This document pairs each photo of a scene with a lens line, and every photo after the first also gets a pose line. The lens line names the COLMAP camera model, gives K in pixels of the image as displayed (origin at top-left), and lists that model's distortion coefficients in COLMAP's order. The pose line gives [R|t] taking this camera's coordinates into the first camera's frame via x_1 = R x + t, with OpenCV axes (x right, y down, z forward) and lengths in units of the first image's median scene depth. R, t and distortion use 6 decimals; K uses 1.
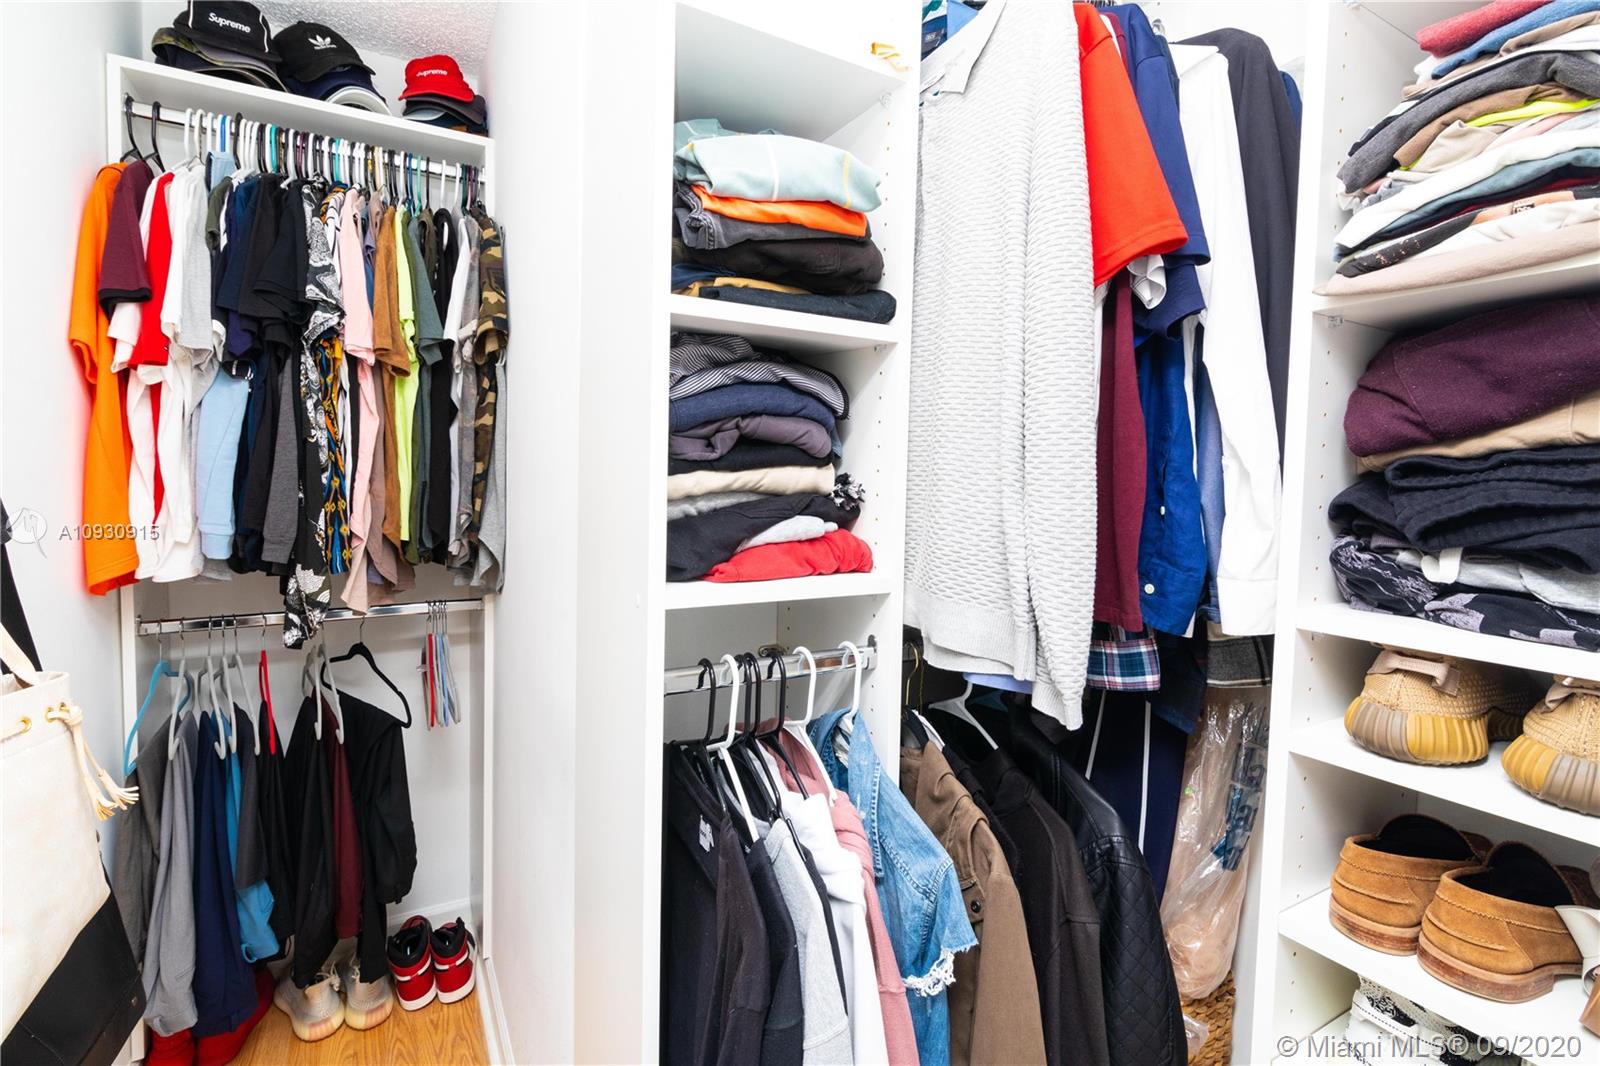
lens RADIAL K [[754.2, 0, 793.2], [0, 754.2, 520.6], [0, 0, 1]] dist [0.003311, -0.001226]
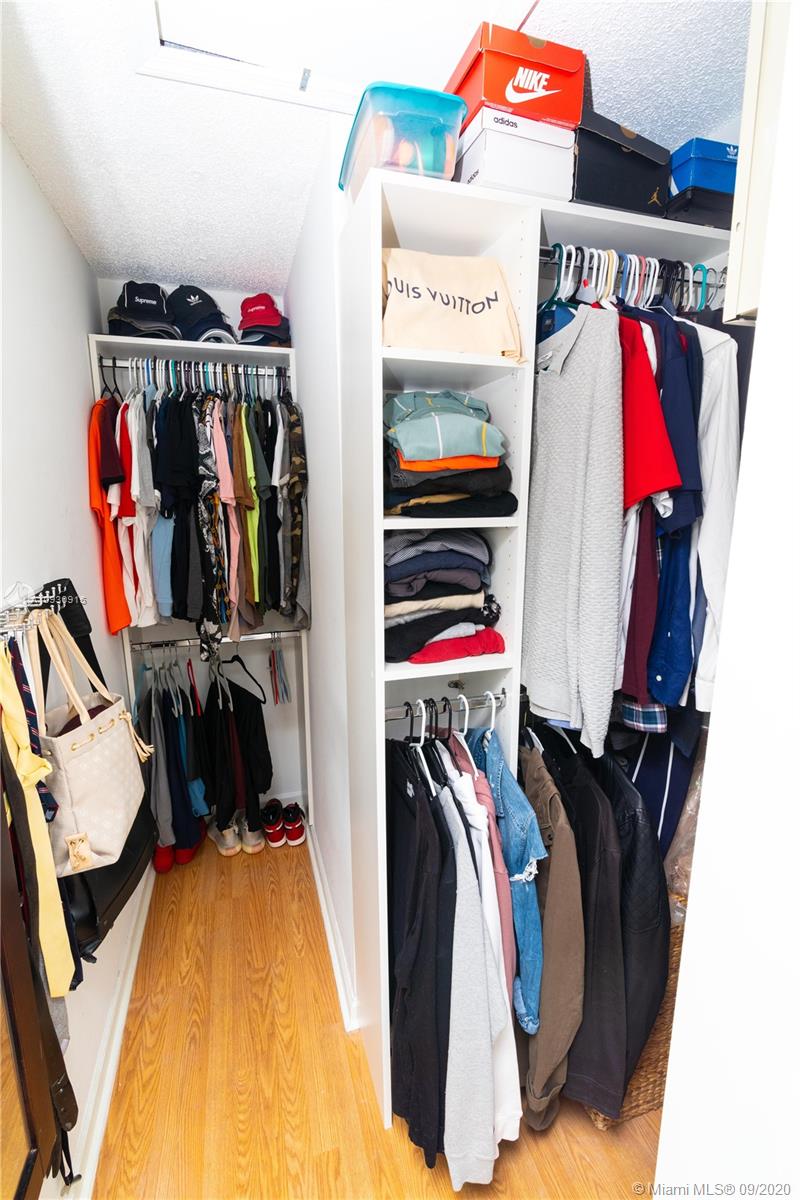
lens RADIAL K [[565.7, 0, 403.2], [0, 565.7, 606.3], [0, 0, 1]] dist [0.003311, -0.001226]
pose [[0.976286, 0.018828, -0.215664, 0.118574], [0.015242, 0.987761, 0.155230, -0.187973], [0.215947, -0.154836, 0.964050, -0.231280]]
